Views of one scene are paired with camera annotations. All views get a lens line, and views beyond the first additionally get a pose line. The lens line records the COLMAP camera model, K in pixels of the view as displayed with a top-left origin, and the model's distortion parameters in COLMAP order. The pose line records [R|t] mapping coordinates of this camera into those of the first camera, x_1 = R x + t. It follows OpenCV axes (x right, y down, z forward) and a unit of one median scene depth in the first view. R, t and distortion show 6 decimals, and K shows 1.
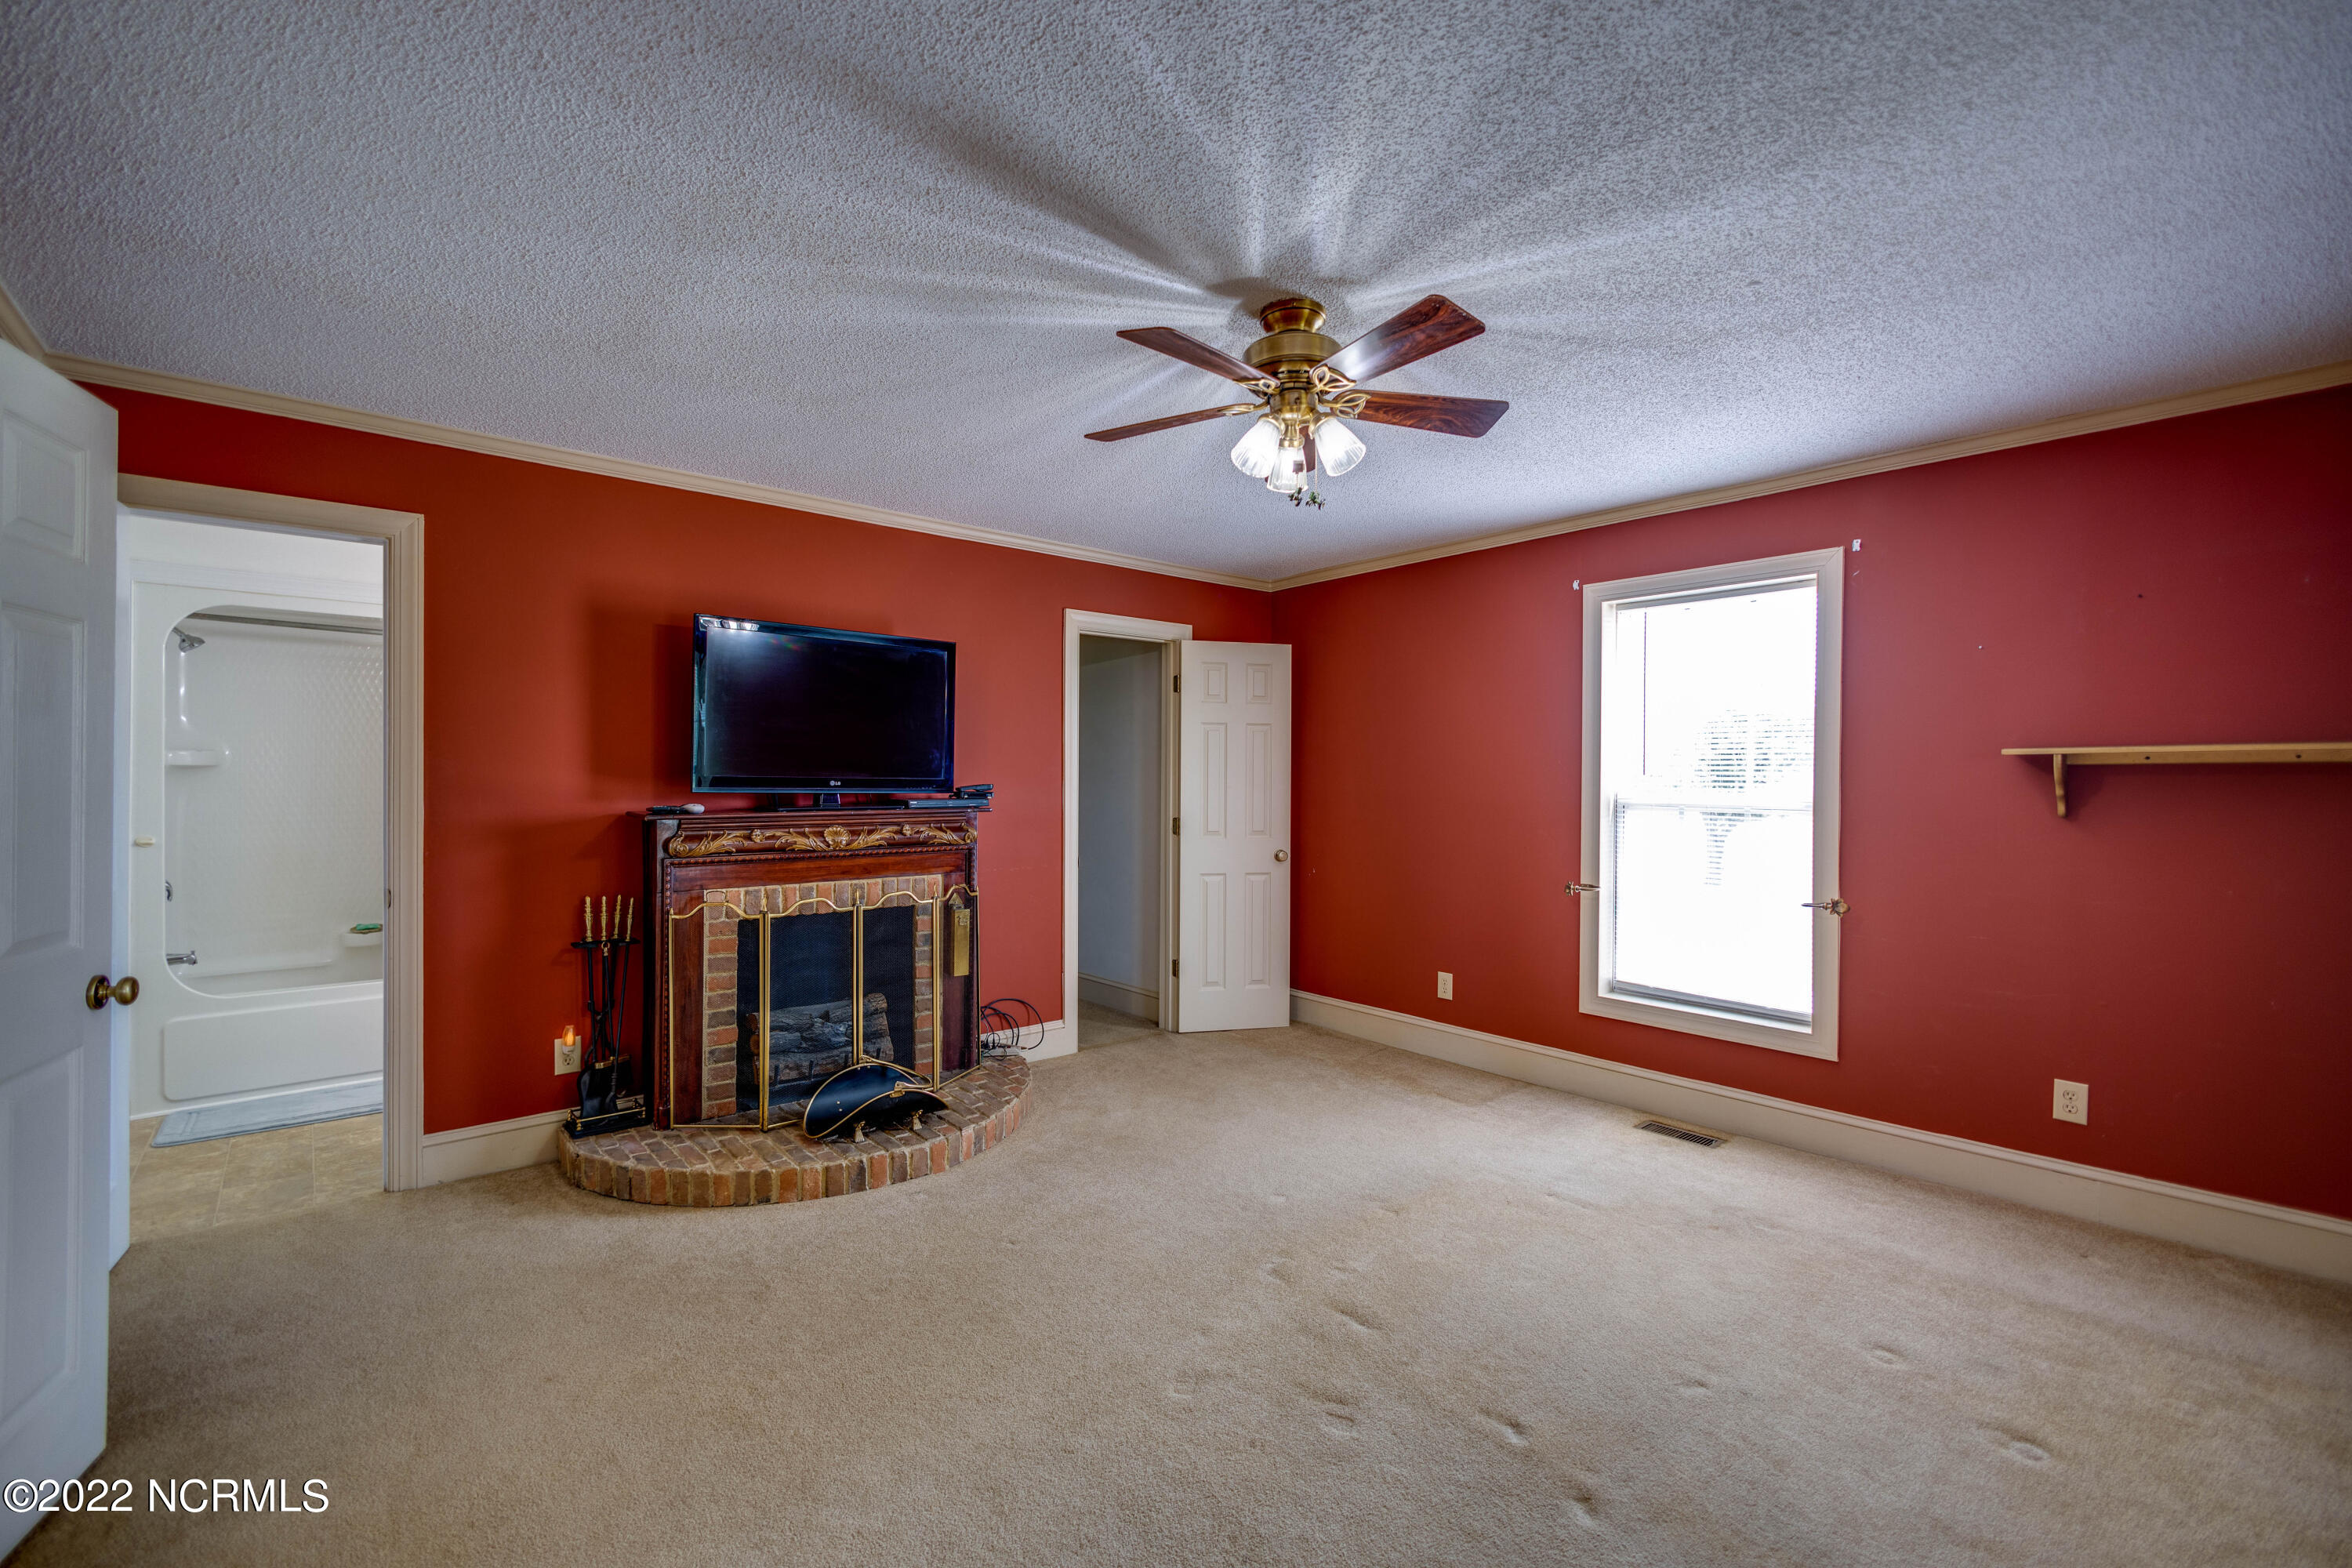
lens RADIAL K [[1041.7, 0, 1168.5], [0, 1041.7, 783.0], [0, 0, 1]] dist [-0.001254, 0.000020]
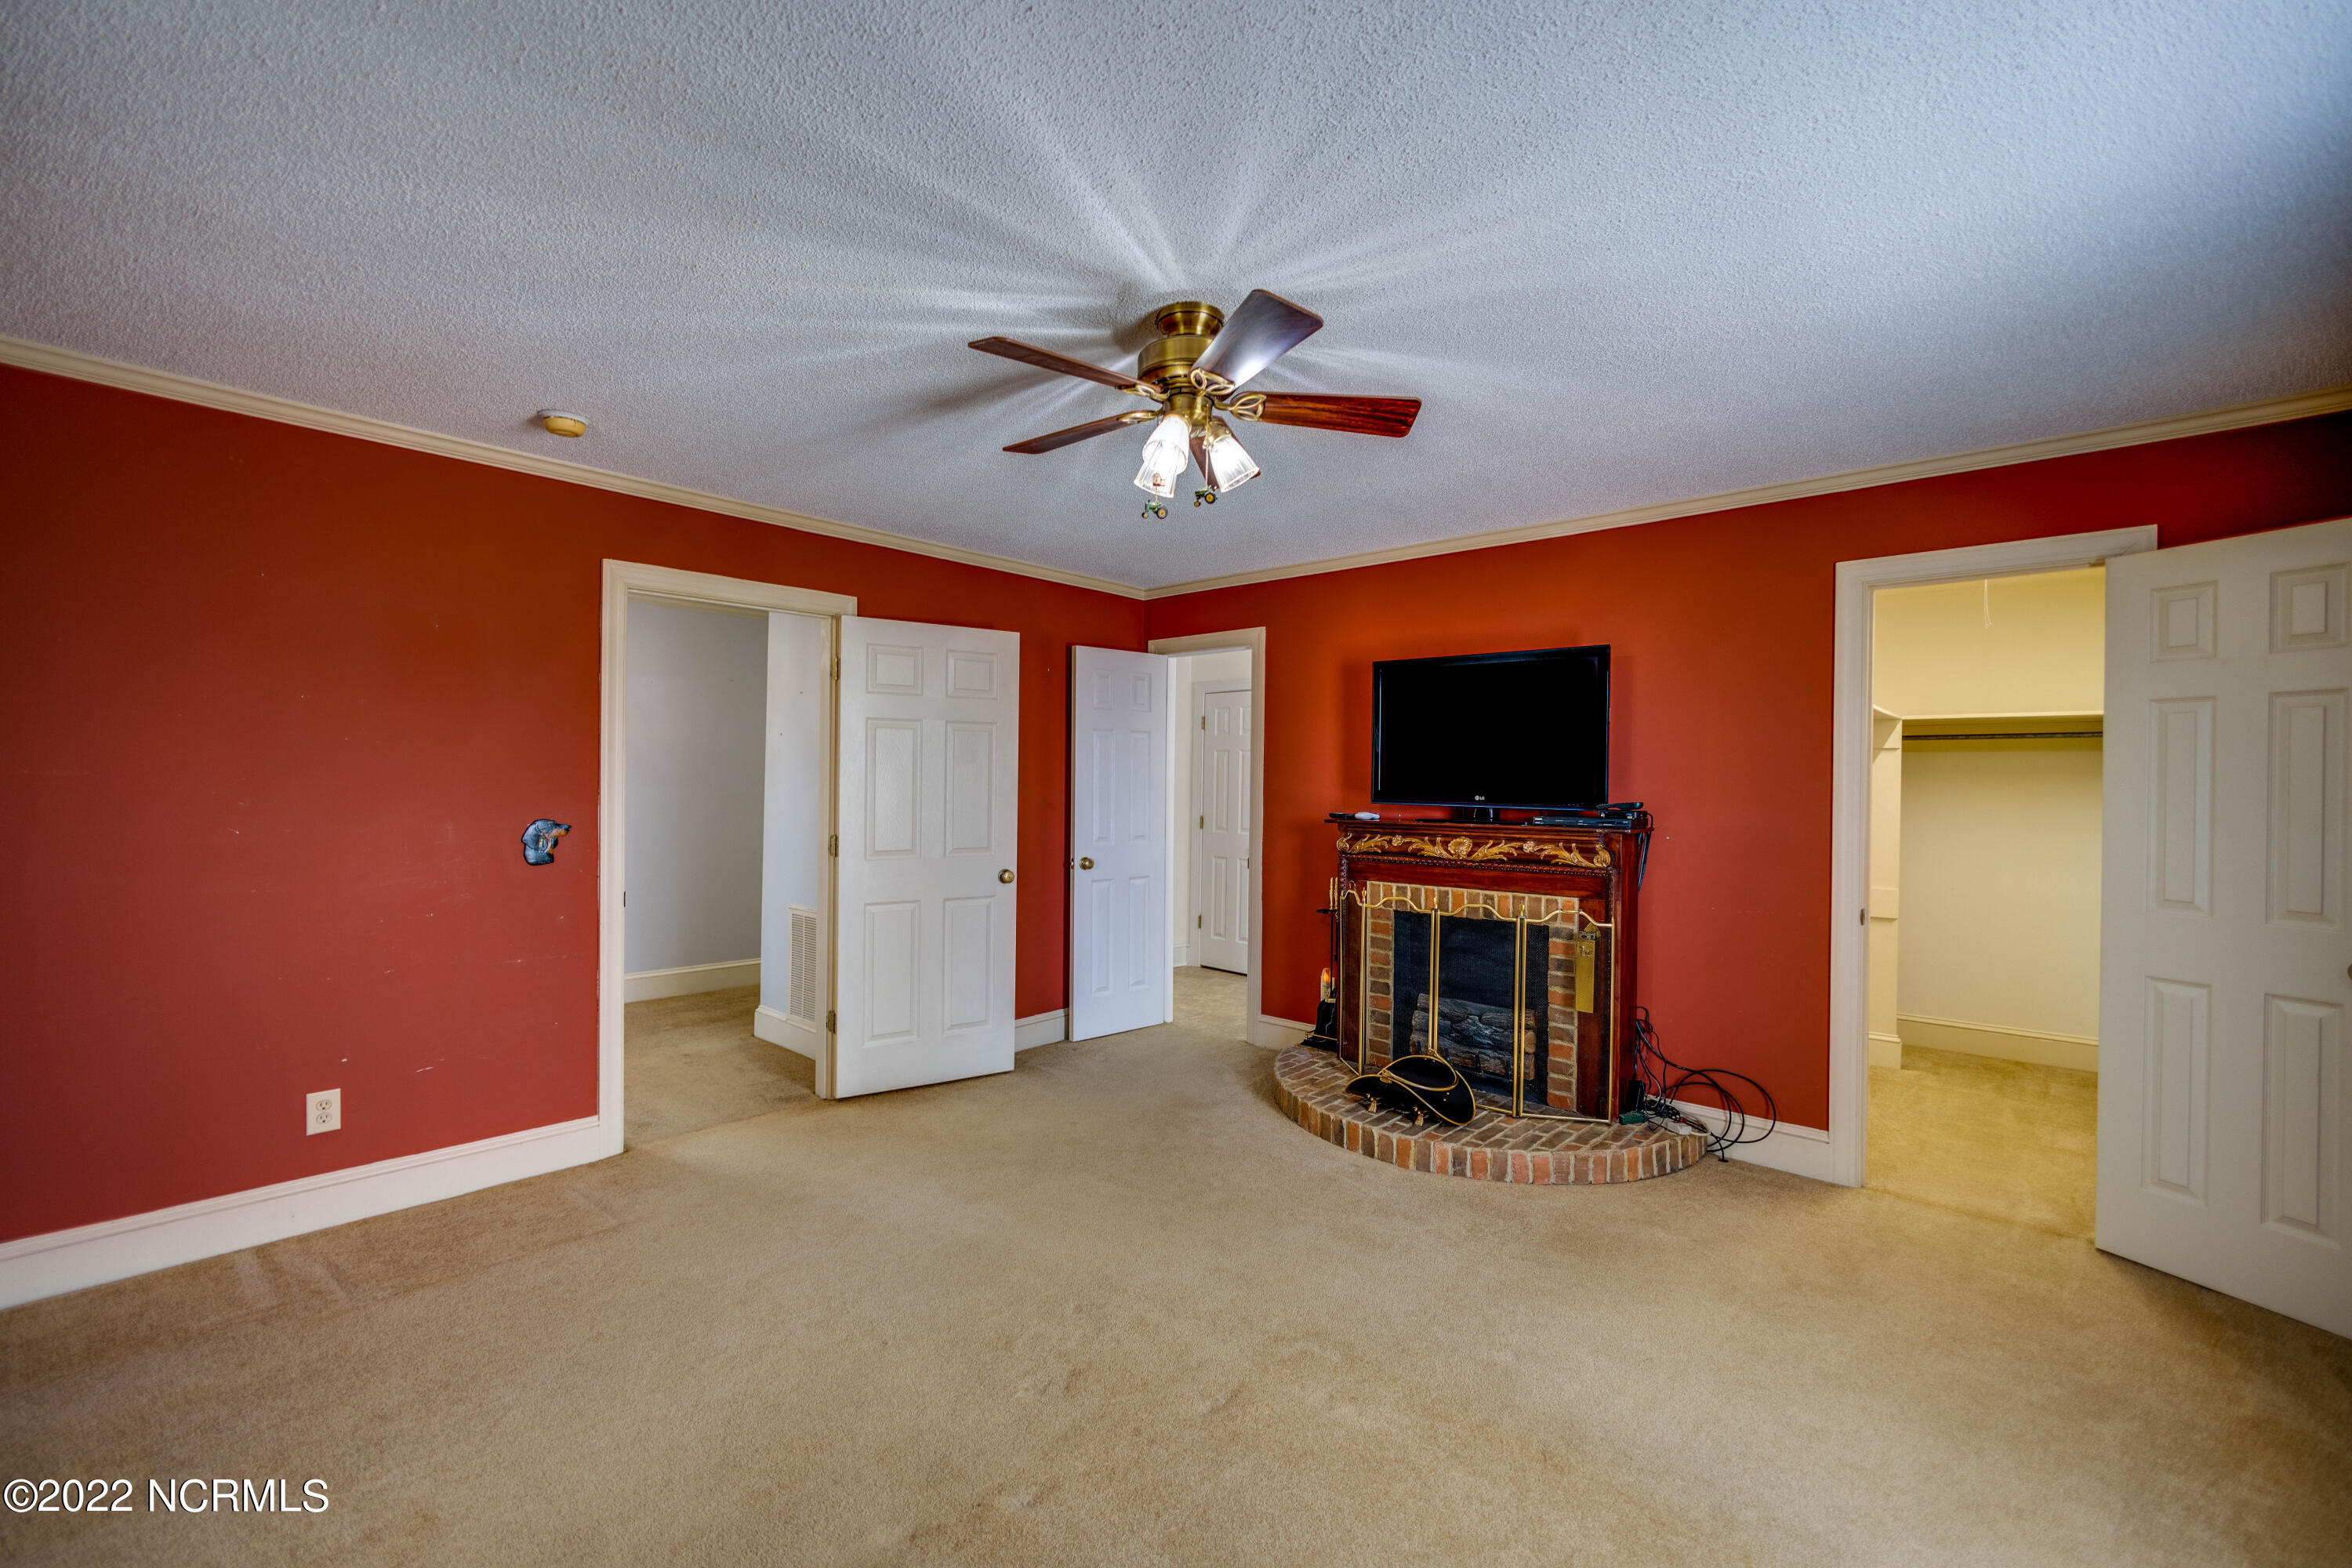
lens RADIAL K [[1041.7, 0, 1167.5], [0, 1041.7, 782.5], [0, 0, 1]] dist [-0.001254, 0.000020]
pose [[0.086629, -0.003161, -0.996236, 0.729795], [-0.015135, 0.999875, -0.004489, -0.006087], [0.996126, 0.015467, 0.086571, 0.600646]]
